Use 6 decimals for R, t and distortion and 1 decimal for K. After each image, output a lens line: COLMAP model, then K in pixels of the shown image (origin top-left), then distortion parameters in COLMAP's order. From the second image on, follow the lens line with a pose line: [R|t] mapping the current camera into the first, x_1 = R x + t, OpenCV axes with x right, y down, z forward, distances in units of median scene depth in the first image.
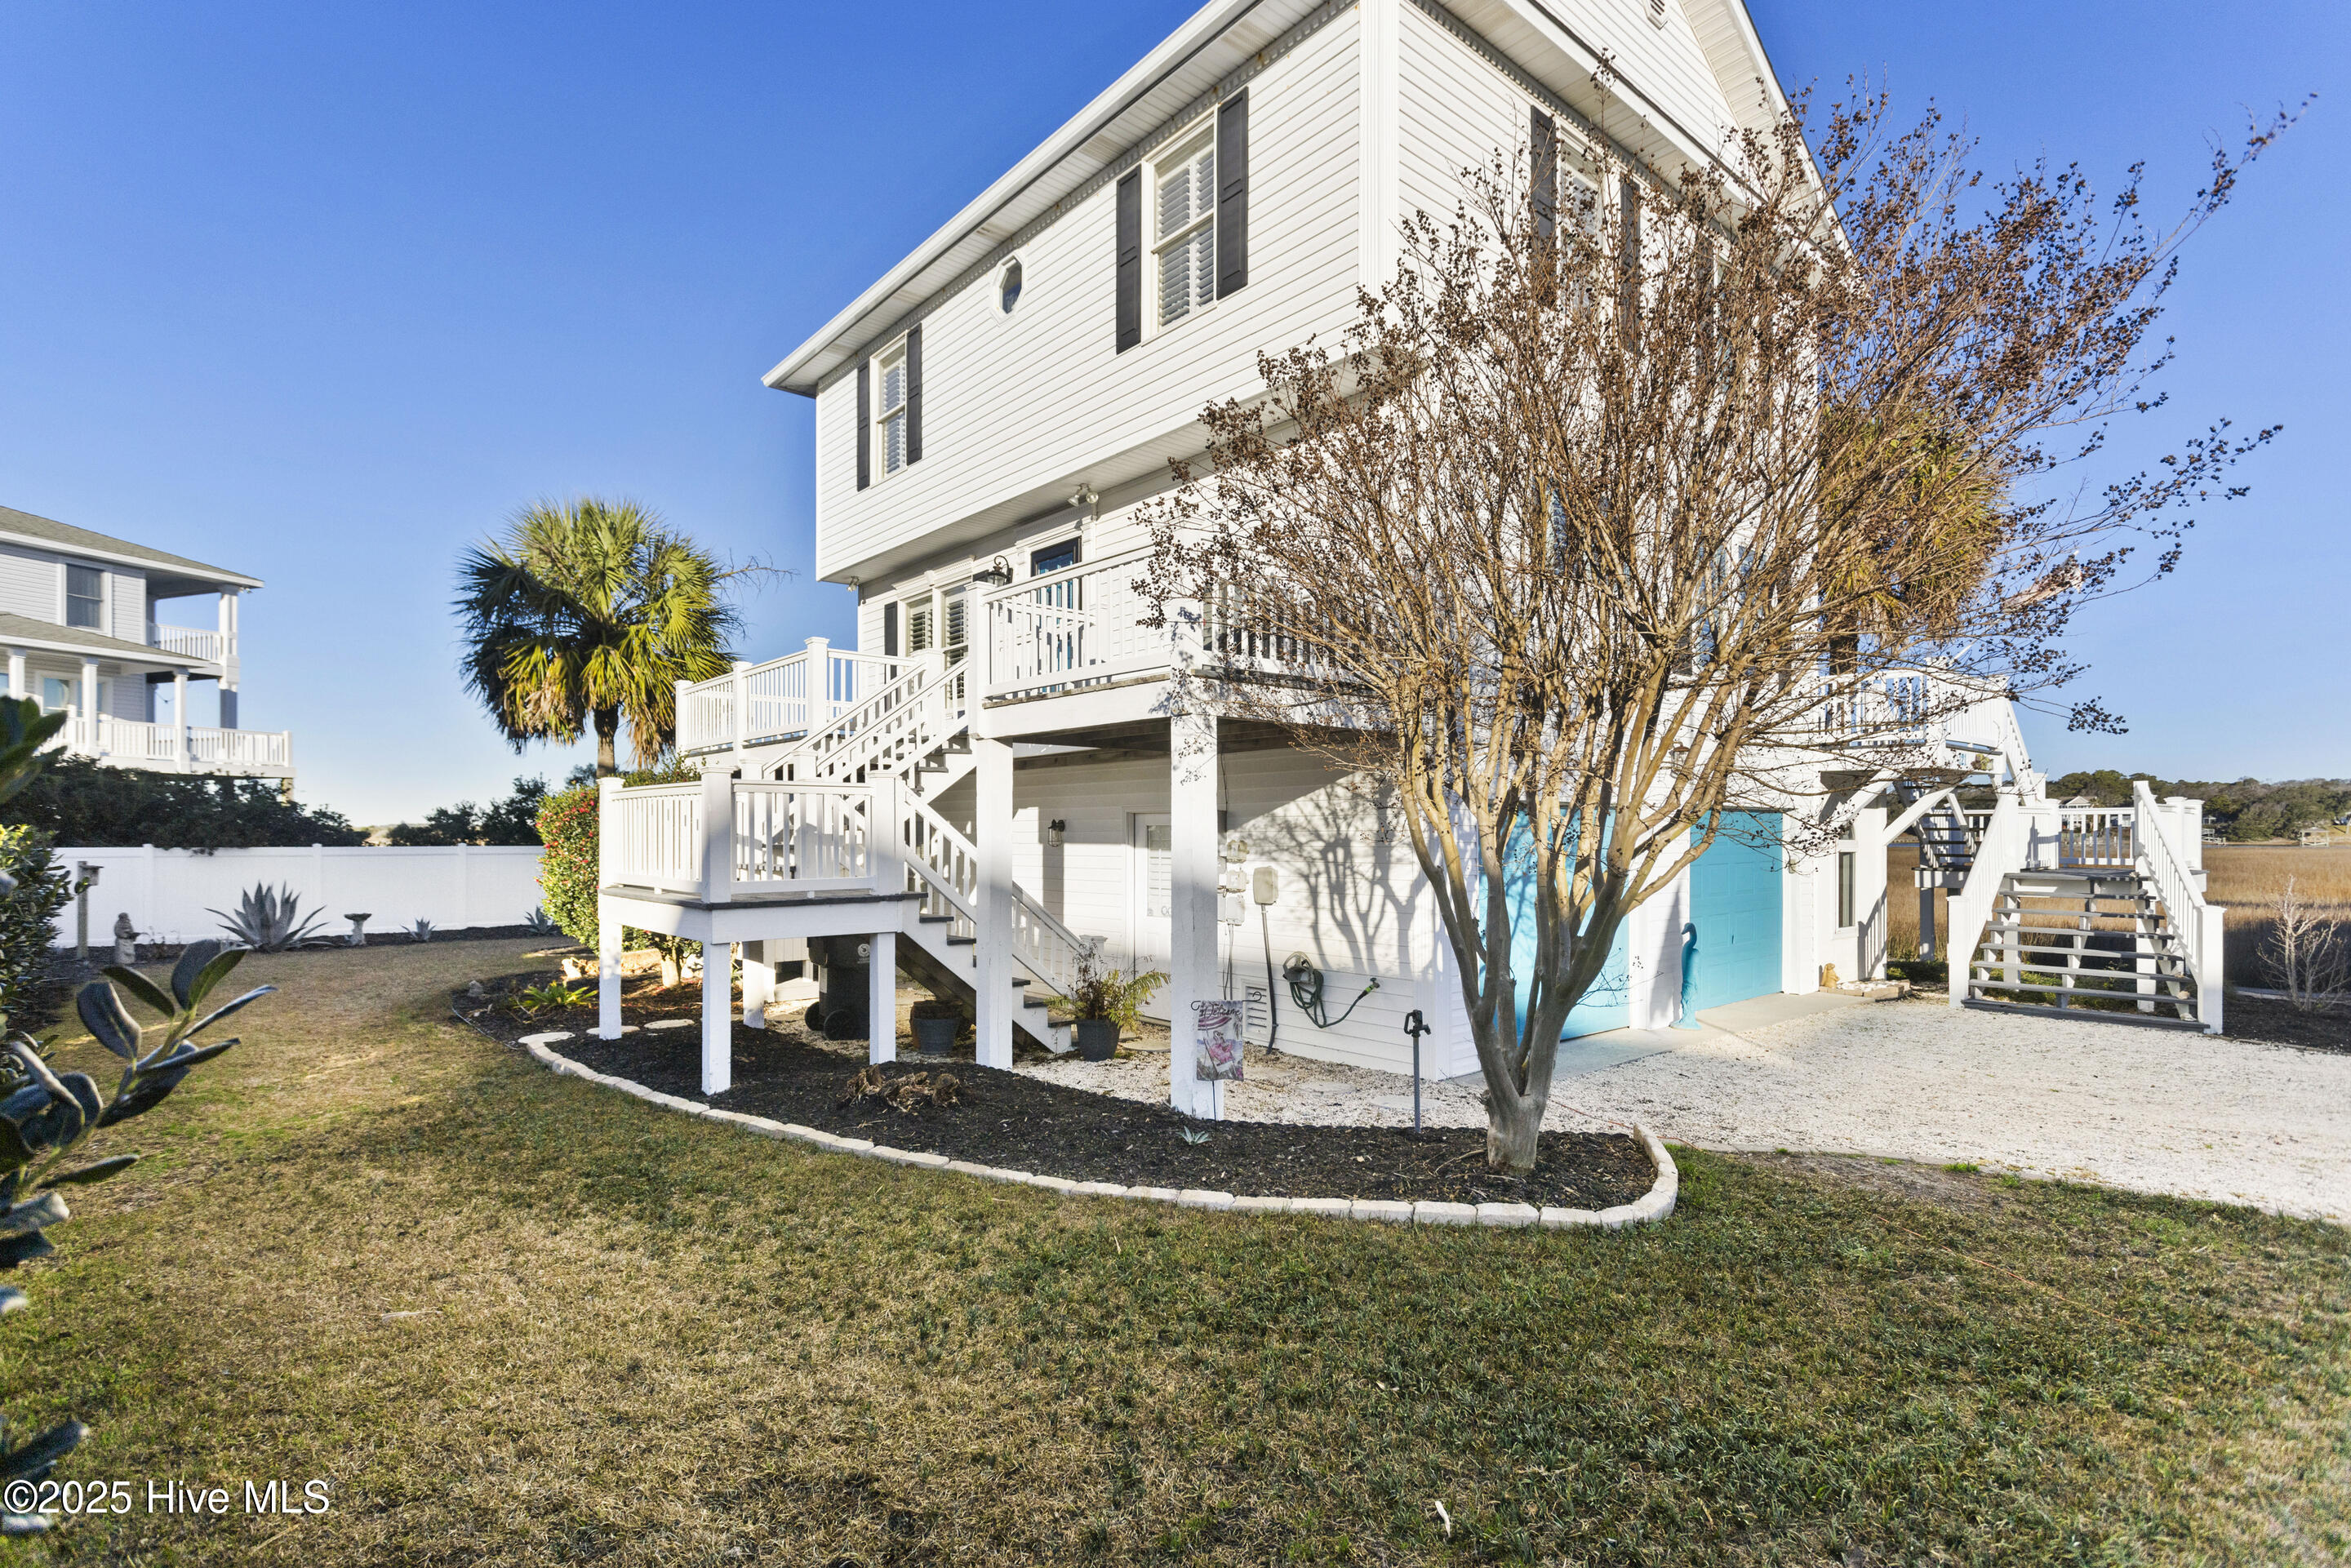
lens RADIAL K [[1136.4, 0, 1149.1], [0, 1136.4, 846.9], [0, 0, 1]] dist [-0.000710, 0.002406]
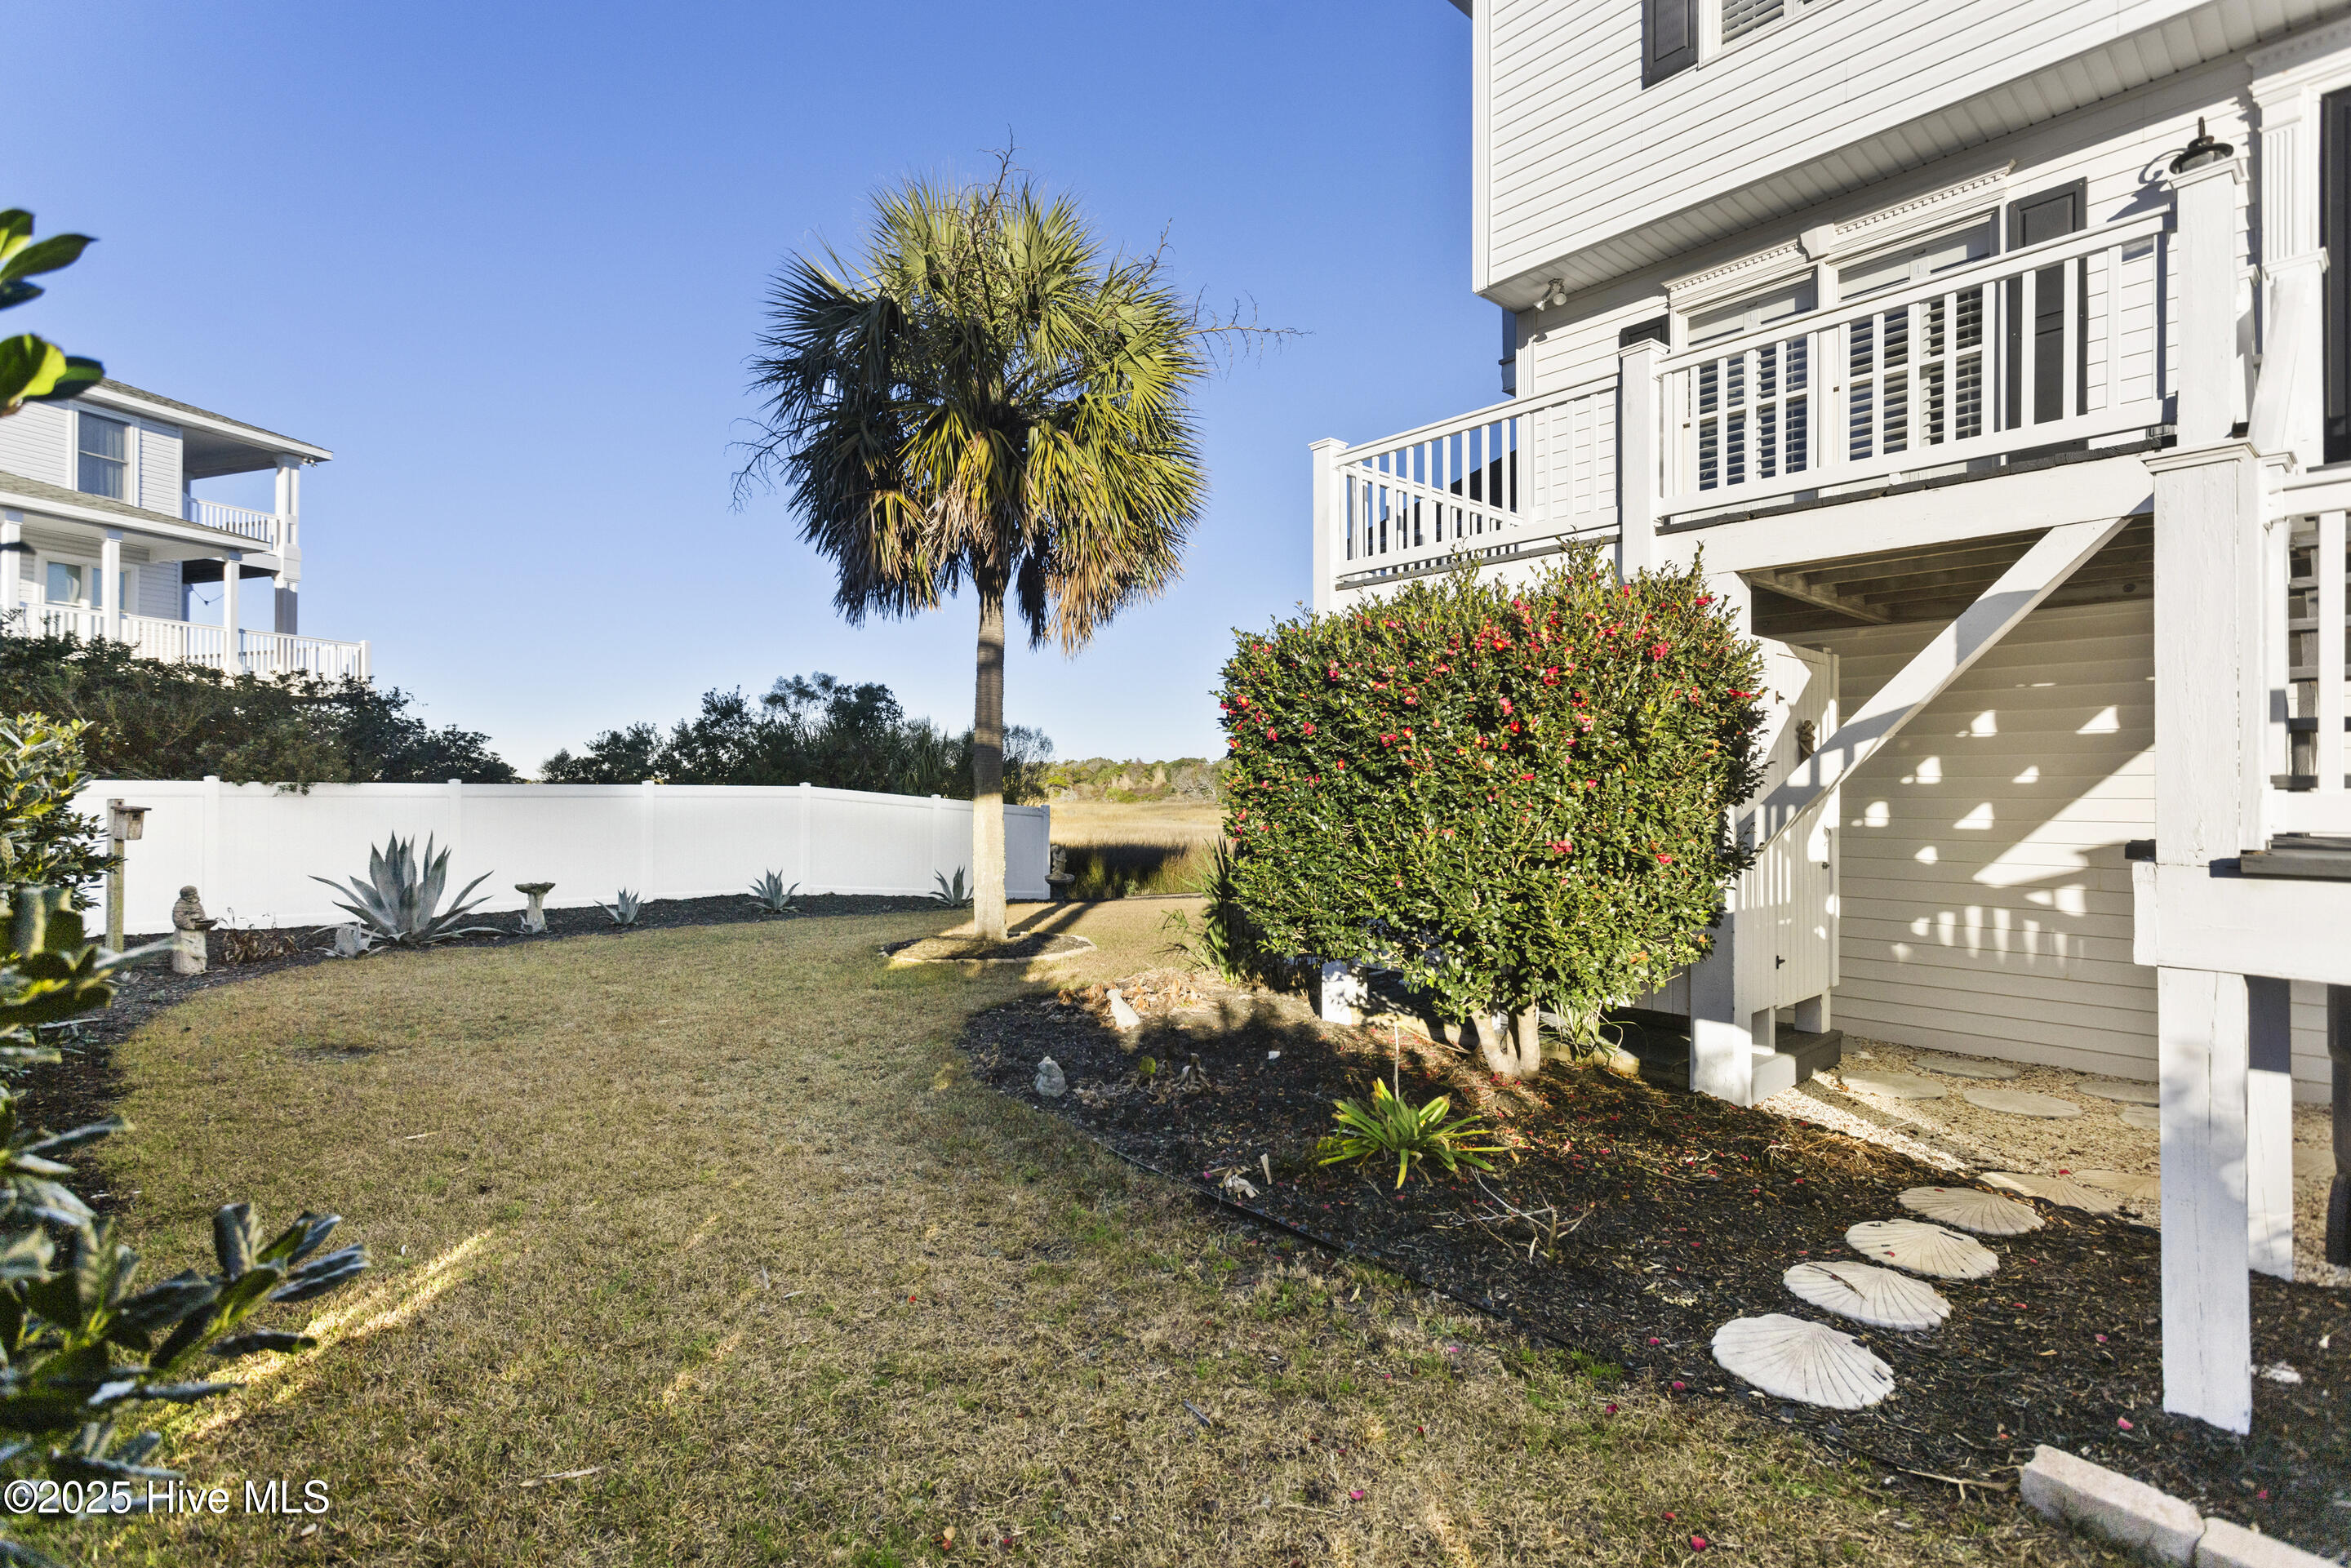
lens RADIAL K [[1136.4, 0, 1176.5], [0, 1136.4, 780.9], [0, 0, 1]] dist [-0.000710, 0.002406]
pose [[0.999694, 0.002884, 0.024574, -0.346175], [-0.002315, 0.999729, -0.023168, 0.015374], [-0.024635, 0.023104, 0.999430, 0.333217]]
